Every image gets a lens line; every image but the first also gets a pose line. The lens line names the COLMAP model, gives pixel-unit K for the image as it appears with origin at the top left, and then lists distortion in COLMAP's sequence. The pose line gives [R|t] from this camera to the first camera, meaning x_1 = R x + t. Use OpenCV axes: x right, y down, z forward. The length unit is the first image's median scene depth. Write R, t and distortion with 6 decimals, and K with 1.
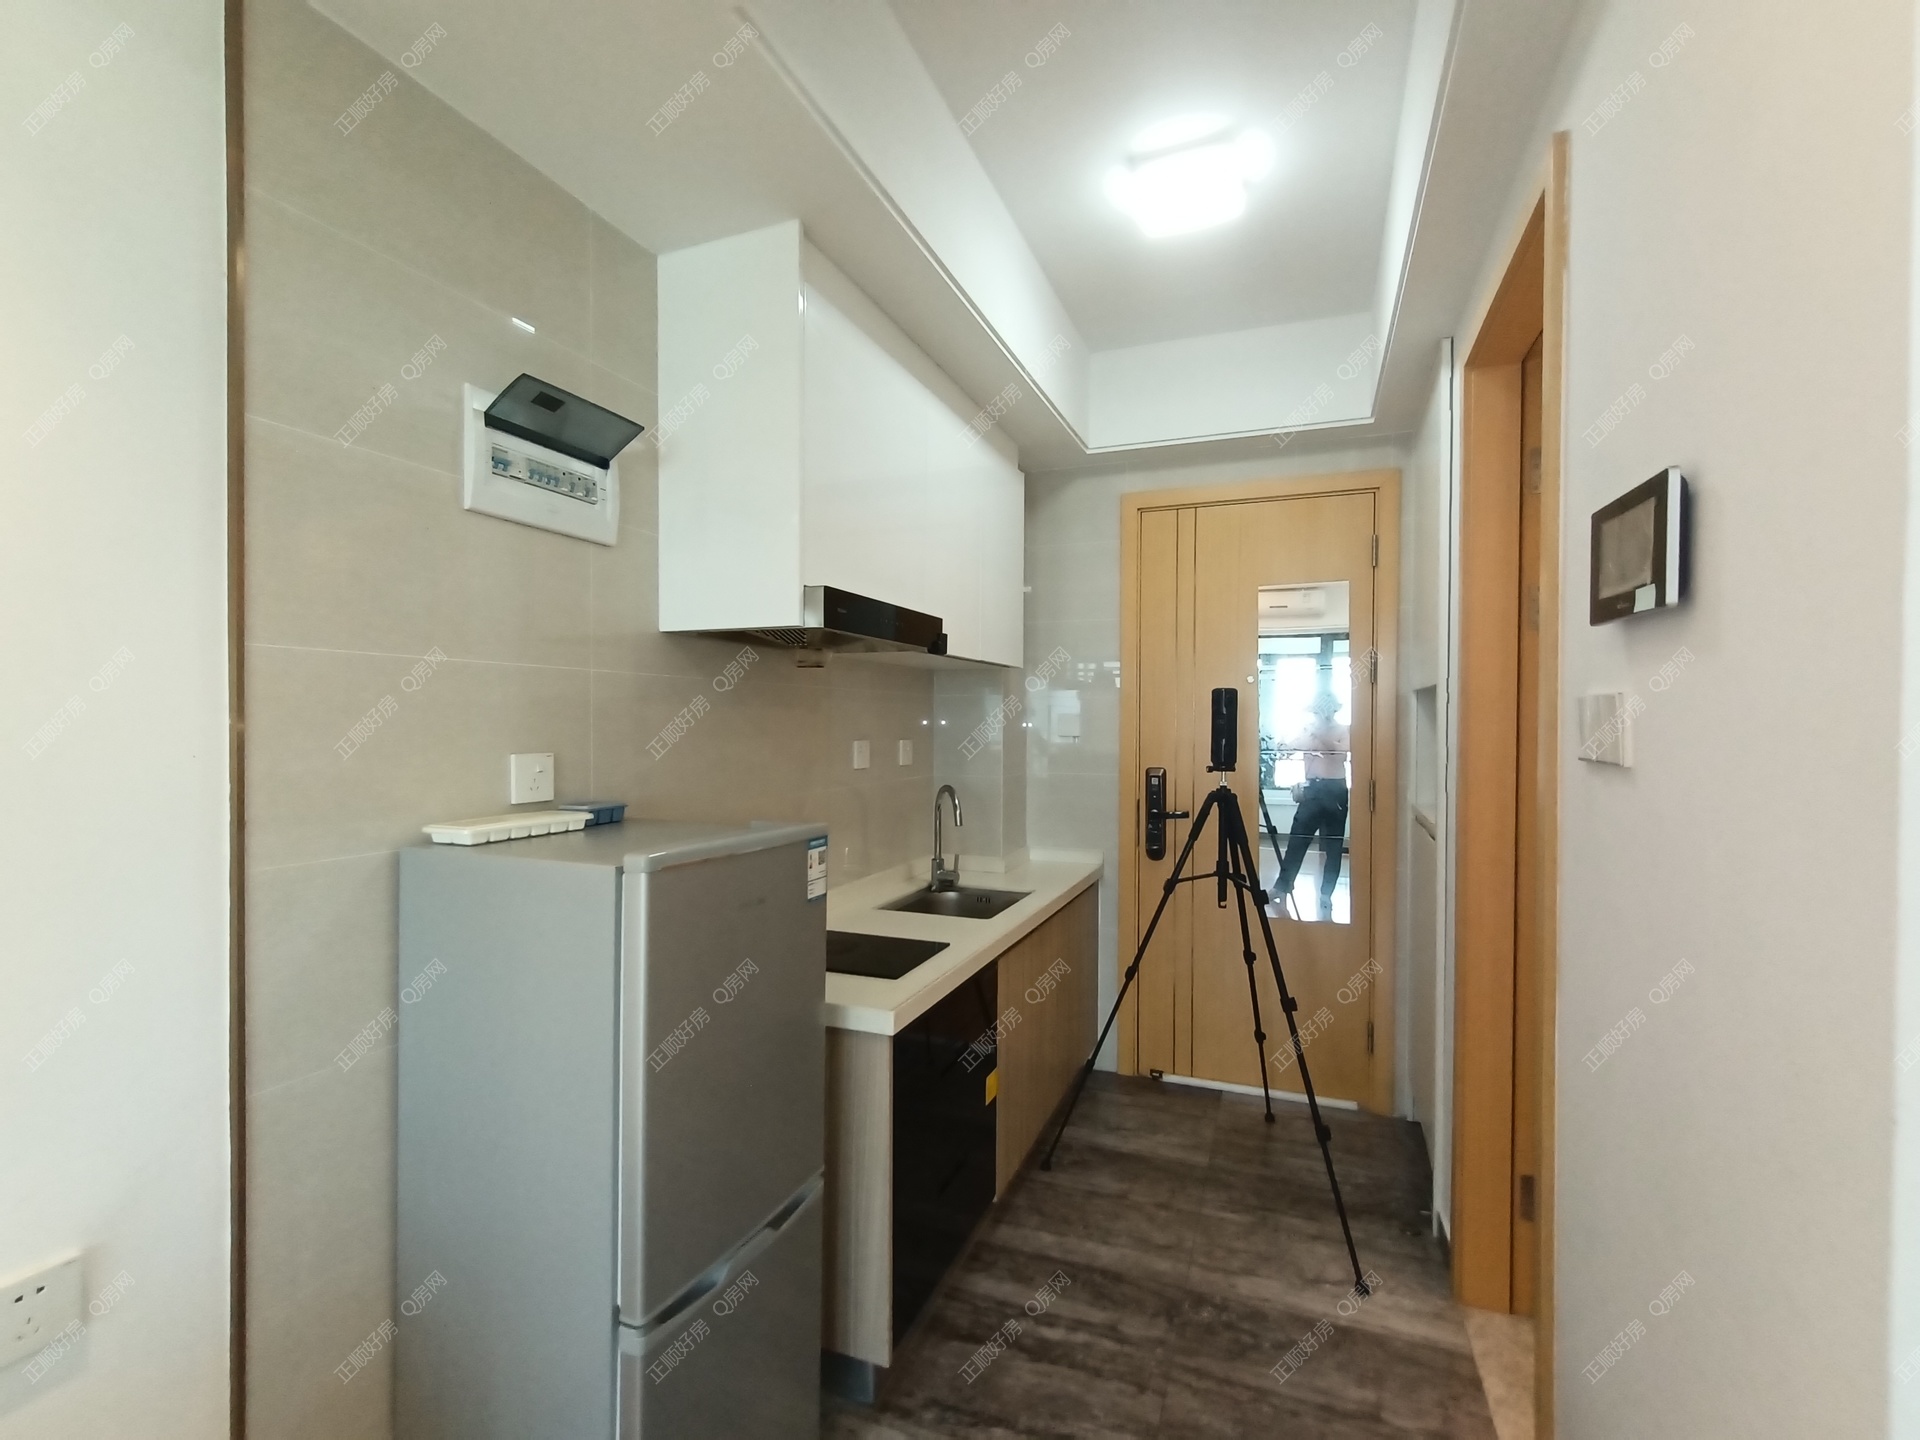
lens RADIAL K [[867.8, 0, 975.2], [0, 867.8, 734.7], [0, 0, 1]] dist [0.004924, 0.000905]
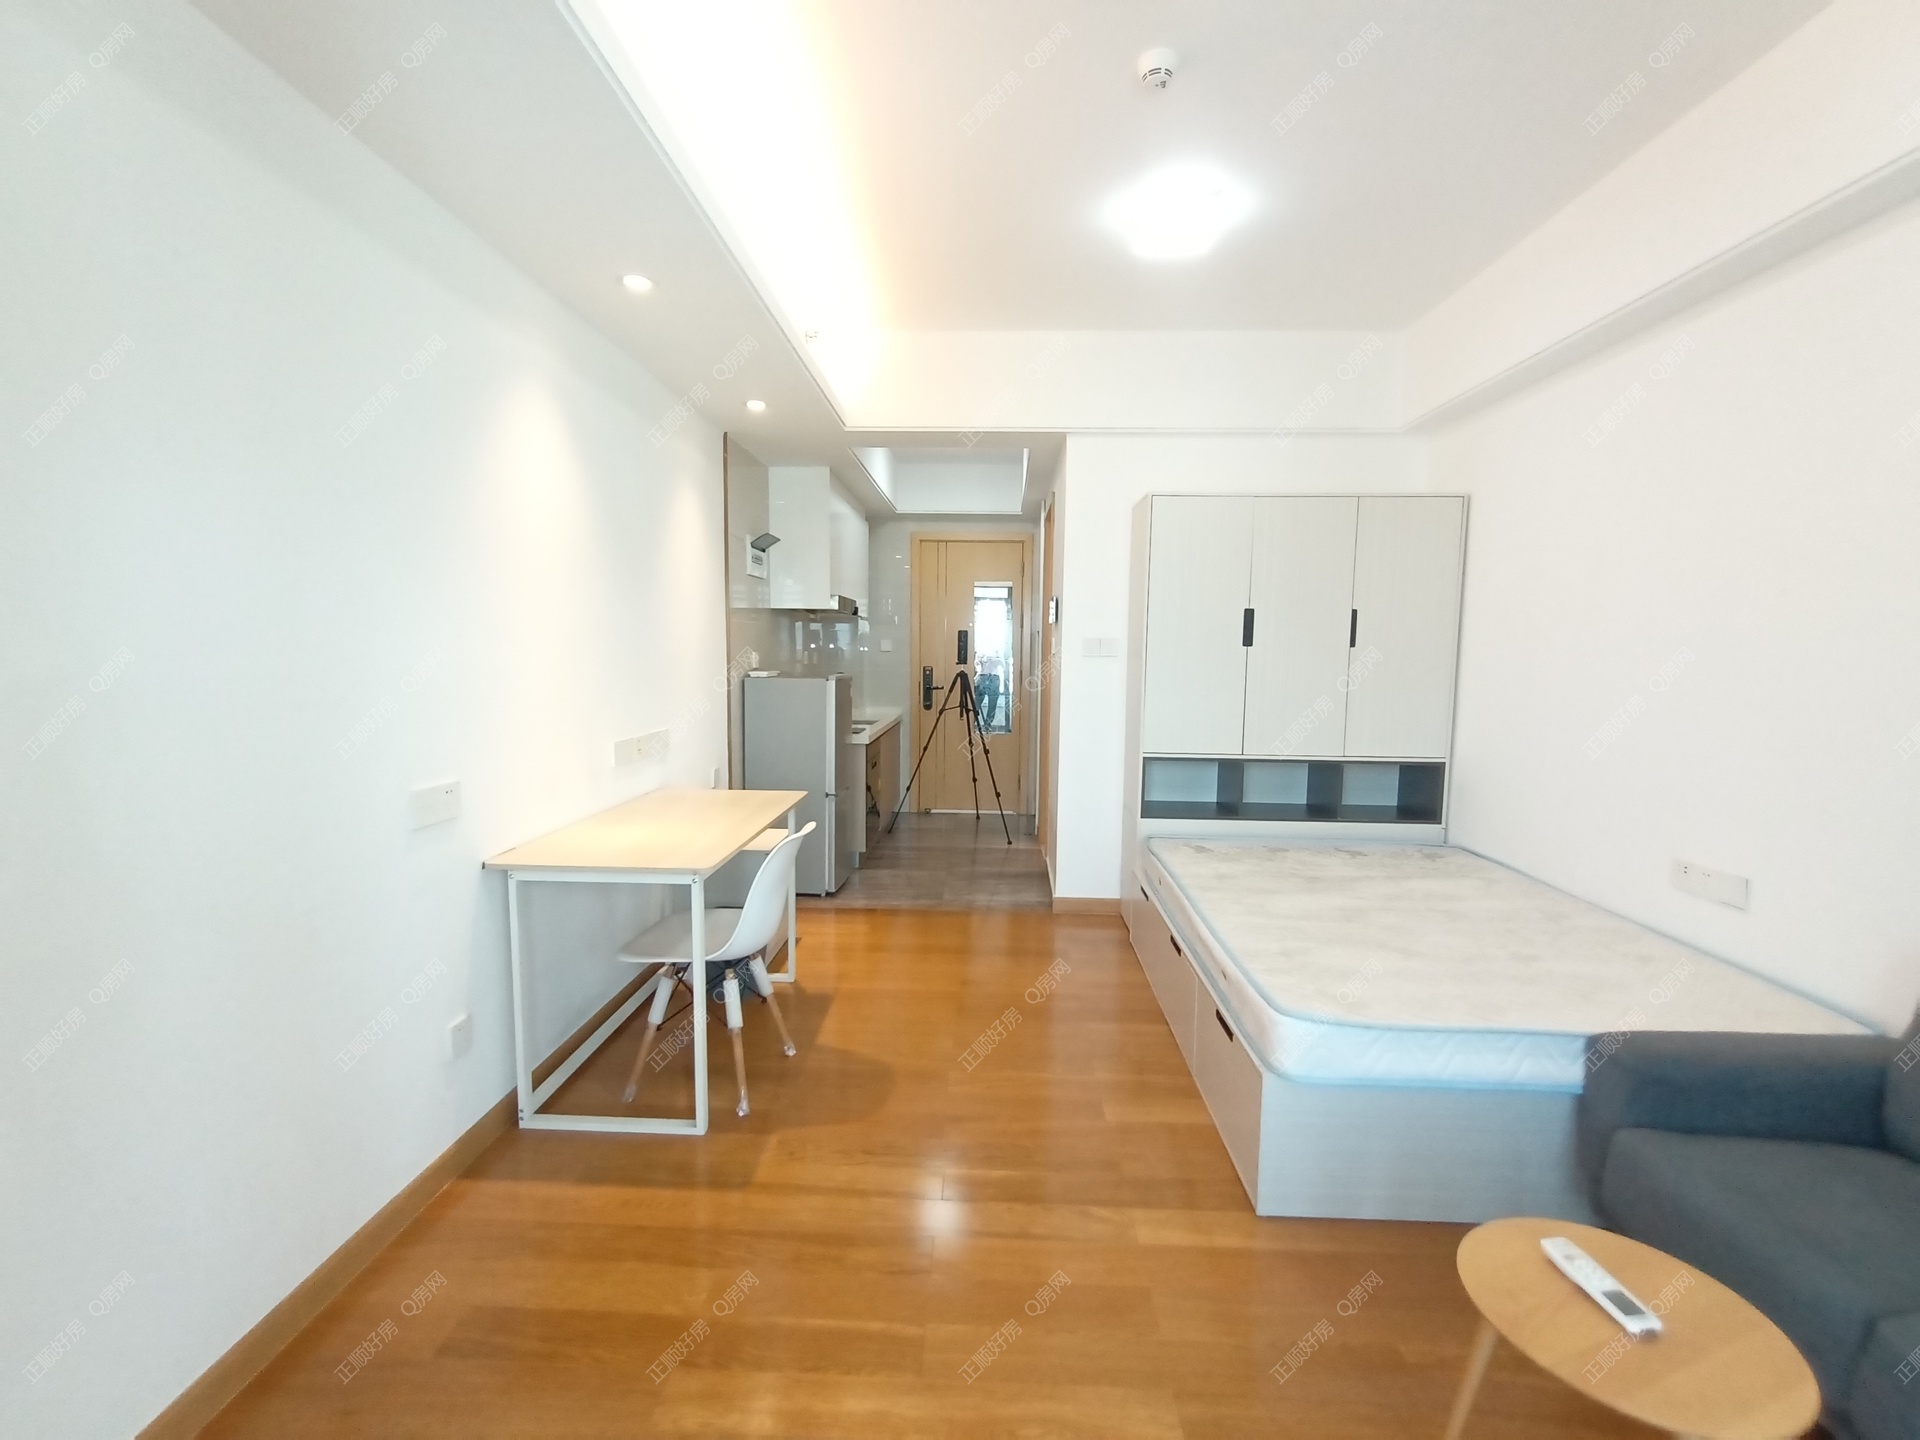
lens RADIAL K [[867.8, 0, 952.0], [0, 867.8, 727.2], [0, 0, 1]] dist [0.004924, 0.000905]
pose [[0.953096, -0.021916, 0.301873, -0.404353], [-0.001152, 0.997105, 0.076027, 0.028427], [-0.302665, -0.072809, 0.950312, -1.107700]]
